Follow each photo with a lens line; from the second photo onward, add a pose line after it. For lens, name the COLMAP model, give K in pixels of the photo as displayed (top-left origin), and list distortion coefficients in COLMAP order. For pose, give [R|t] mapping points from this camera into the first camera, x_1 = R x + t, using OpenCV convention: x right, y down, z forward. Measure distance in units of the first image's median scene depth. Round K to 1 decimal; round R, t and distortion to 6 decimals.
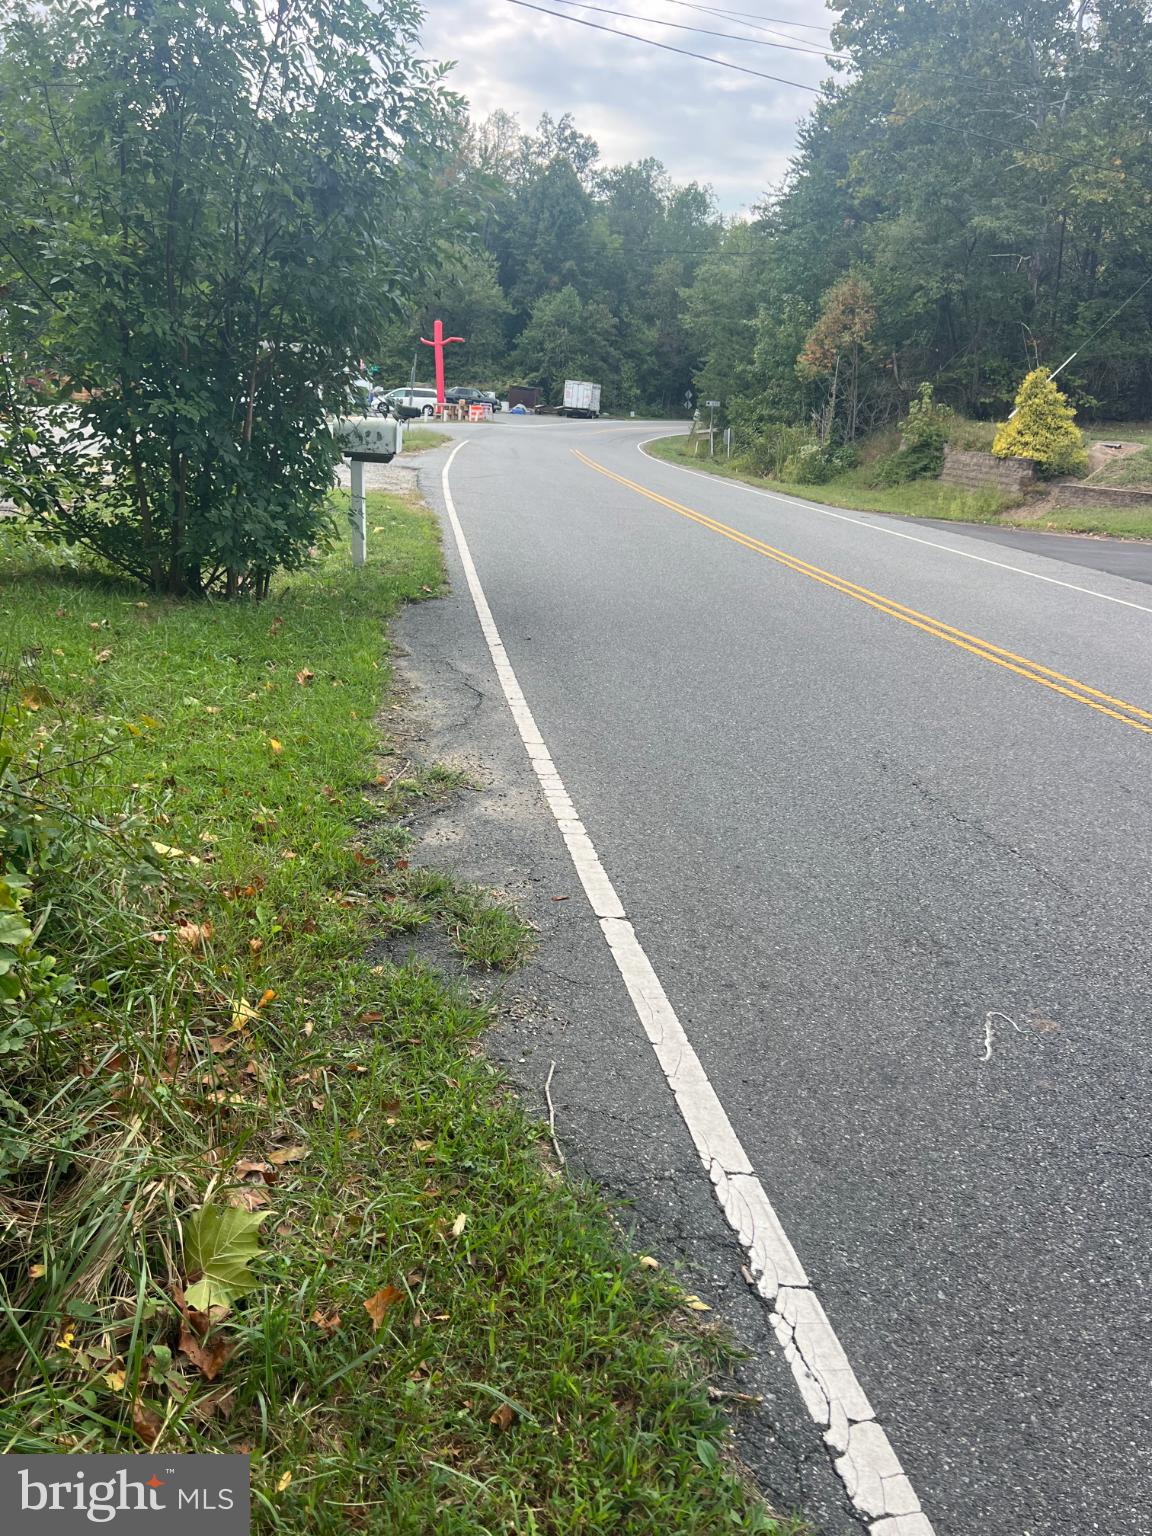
lens RADIAL K [[1146.6, 0, 573.9], [0, 1146.6, 777.5], [0, 0, 1]] dist [-0.012960, -0.003257]
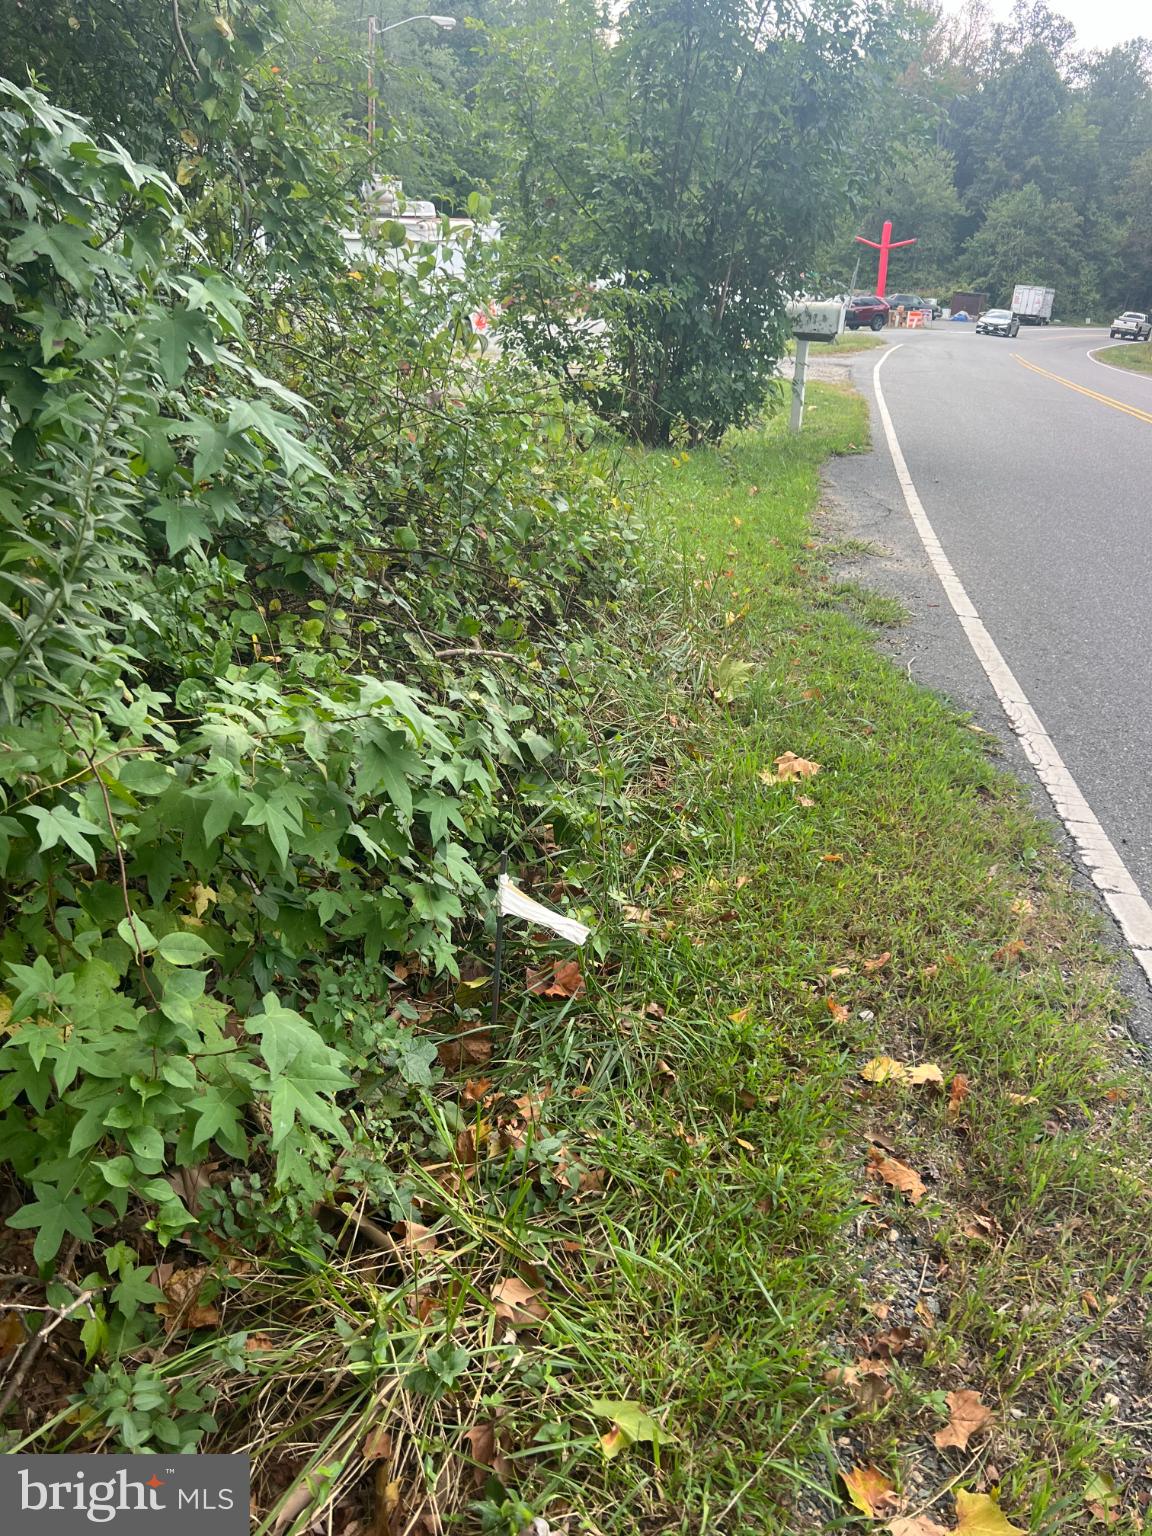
lens RADIAL K [[1146.6, 0, 569.9], [0, 1146.6, 758.5], [0, 0, 1]] dist [-0.012960, -0.003257]
pose [[0.937260, 0.112364, -0.330028, 0.024387], [-0.094797, 0.993109, 0.068904, 0.101852], [0.335496, -0.033295, 0.941453, -0.222468]]
